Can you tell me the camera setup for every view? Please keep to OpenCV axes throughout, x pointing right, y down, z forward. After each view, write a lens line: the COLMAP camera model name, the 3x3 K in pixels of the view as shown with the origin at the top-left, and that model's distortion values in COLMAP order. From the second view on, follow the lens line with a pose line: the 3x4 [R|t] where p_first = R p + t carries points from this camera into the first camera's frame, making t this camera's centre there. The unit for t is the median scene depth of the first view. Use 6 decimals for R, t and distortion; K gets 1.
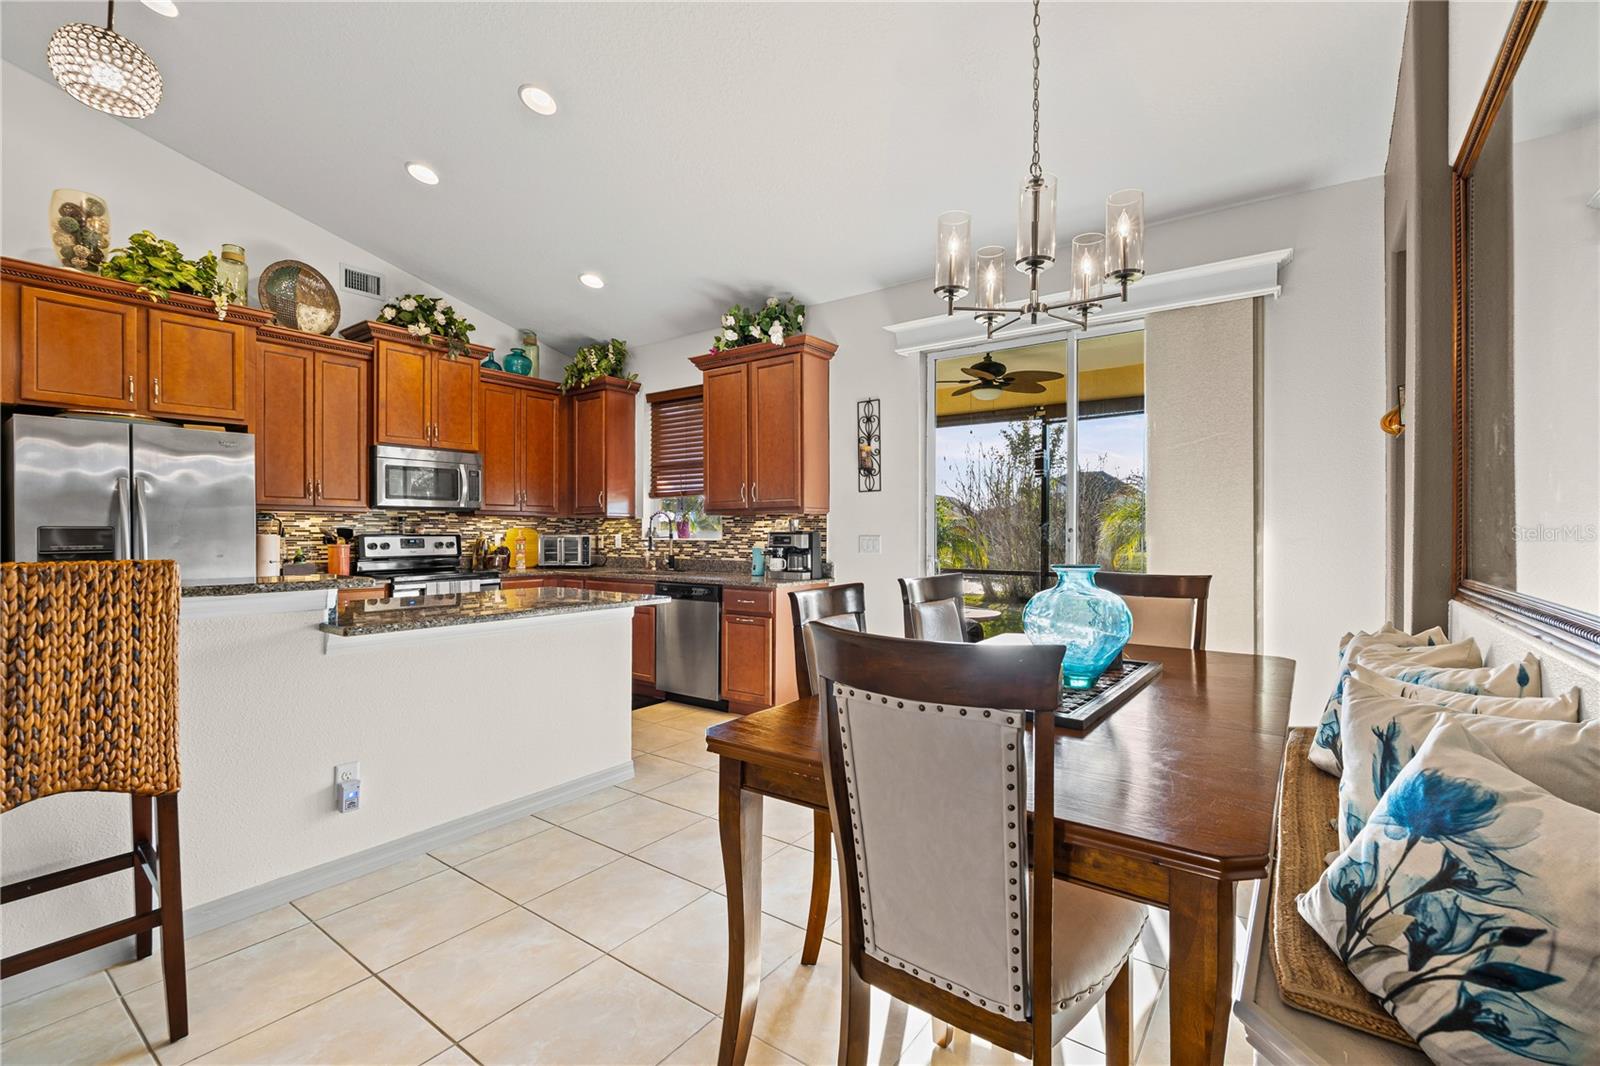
lens RADIAL K [[695.1, 0, 800.0], [0, 695.1, 533.0], [0, 0, 1]] dist [0.000386, 0.000136]
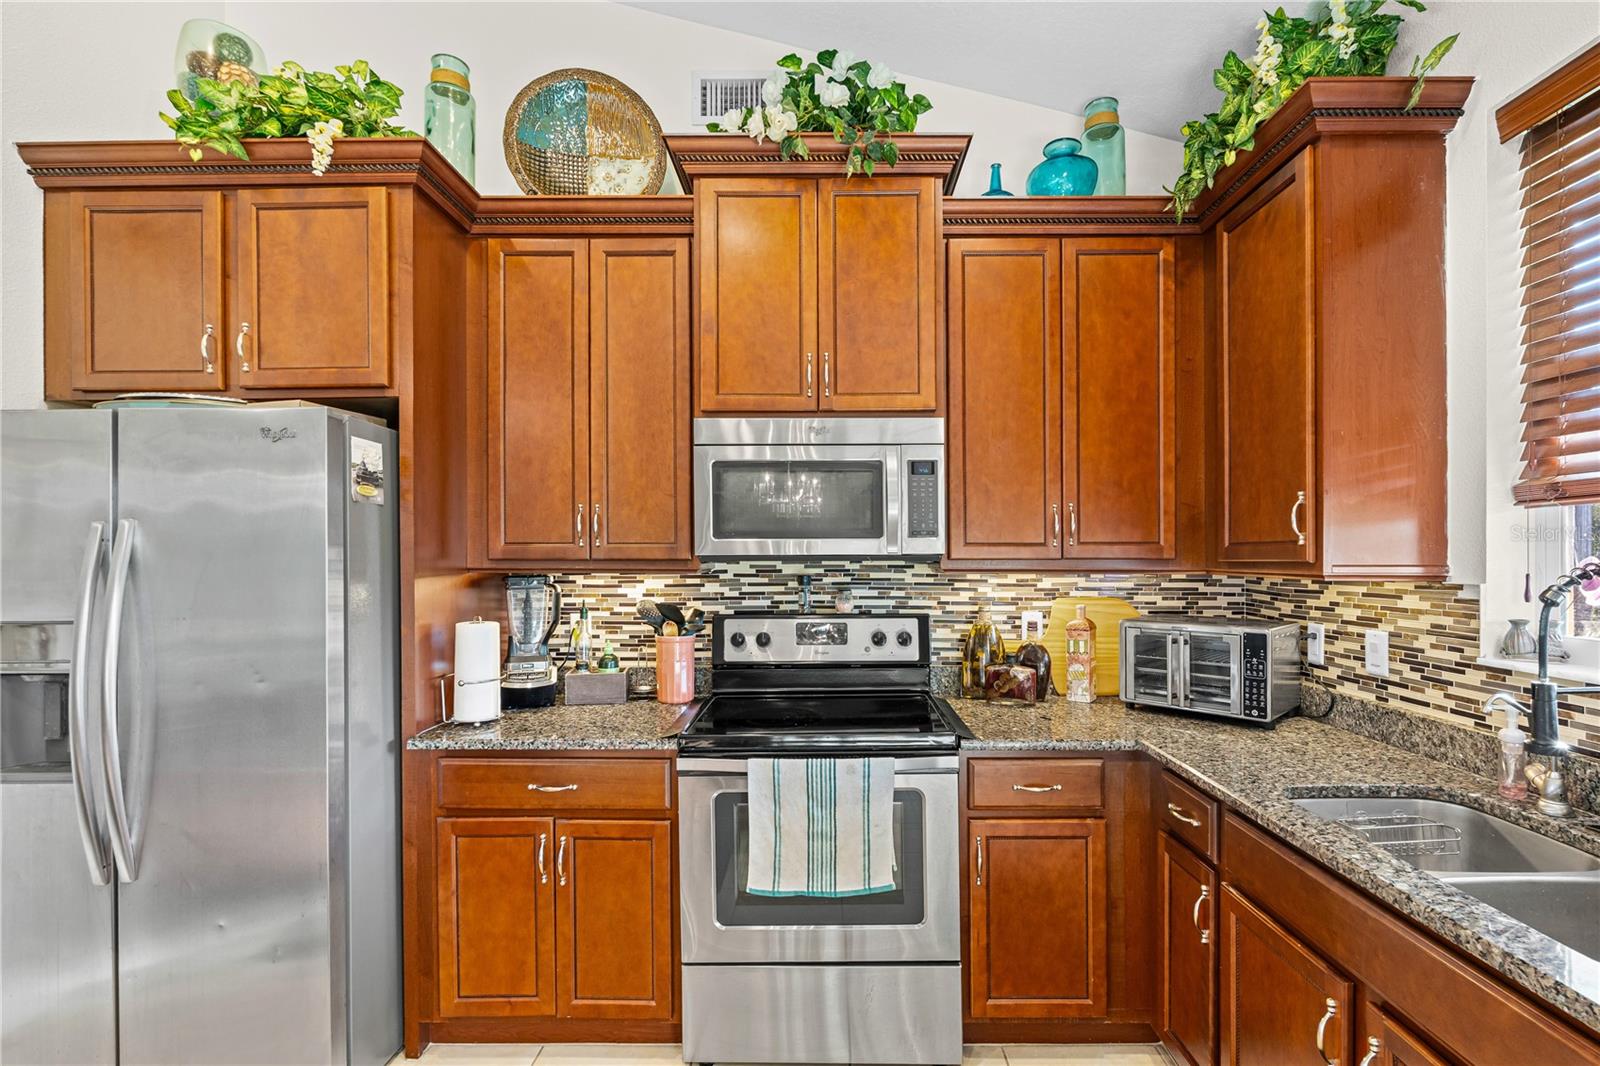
lens RADIAL K [[716.0, 0, 824.8], [0, 716.0, 553.5], [0, 0, 1]] dist [-0.012392, -0.000506]
pose [[0.591577, -0.002761, -0.806244, -0.177100], [-0.000496, 0.999993, -0.003789, -0.035533], [0.806249, 0.002641, 0.591571, 0.718239]]
